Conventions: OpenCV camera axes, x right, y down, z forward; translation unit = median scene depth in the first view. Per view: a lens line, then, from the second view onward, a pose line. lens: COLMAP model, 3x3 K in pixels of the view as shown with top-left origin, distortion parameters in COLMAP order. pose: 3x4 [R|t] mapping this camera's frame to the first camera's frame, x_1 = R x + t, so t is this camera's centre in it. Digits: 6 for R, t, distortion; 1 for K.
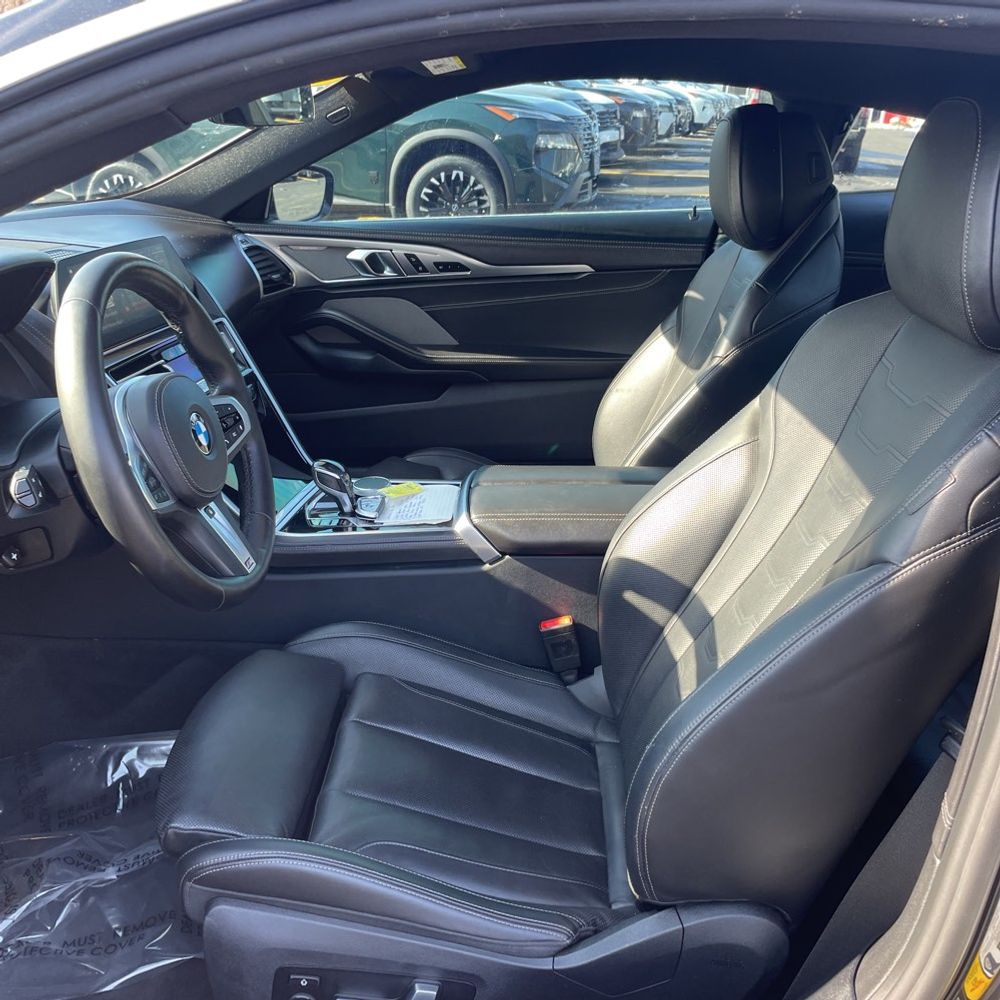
lens RADIAL K [[1000.0, 0, 500.0], [0, 1000.0, 500.0], [0, 0, 1]] dist [0.079024, -0.102002]
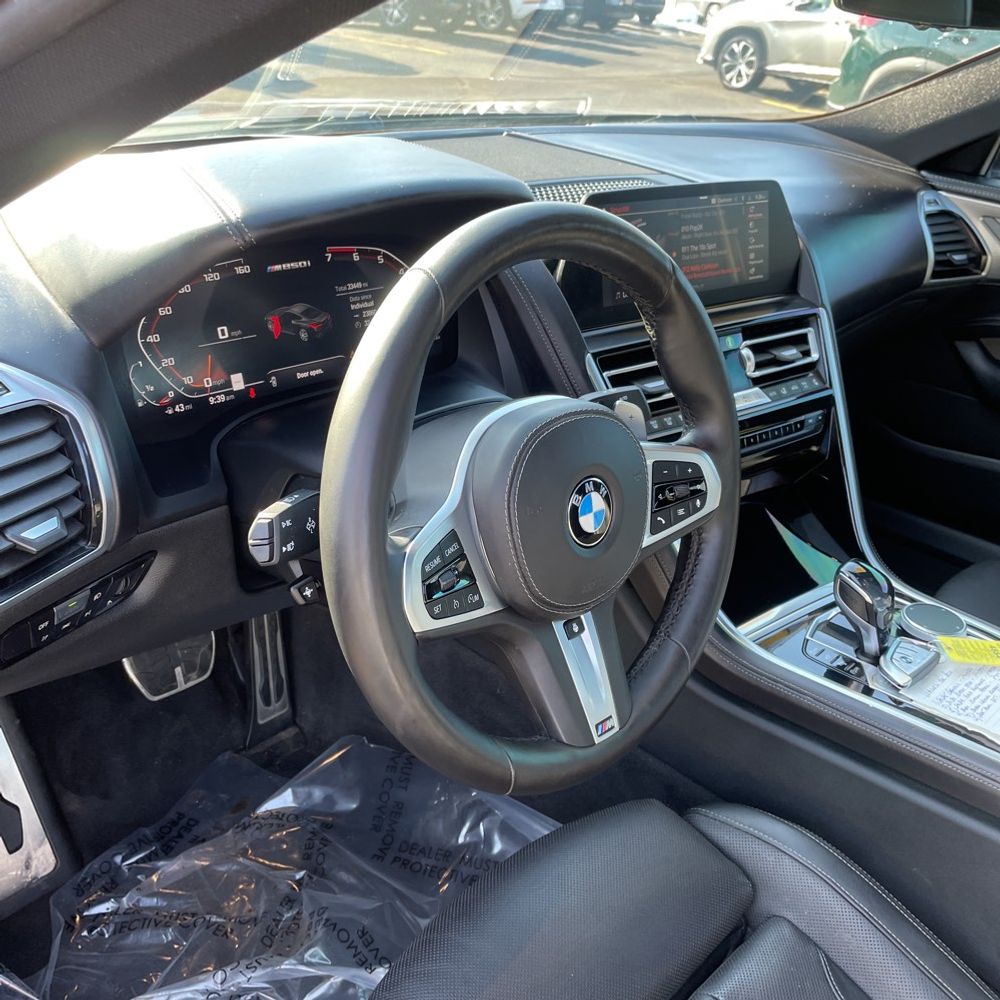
lens RADIAL K [[1000.0, 0, 500.0], [0, 1000.0, 500.0], [0, 0, 1]] dist [0.079024, -0.102002]
pose [[0.745259, 0.340775, -0.573115, 0.005820], [-0.304854, 0.938579, 0.161660, -0.097959], [0.593004, 0.054238, 0.803371, 0.302590]]
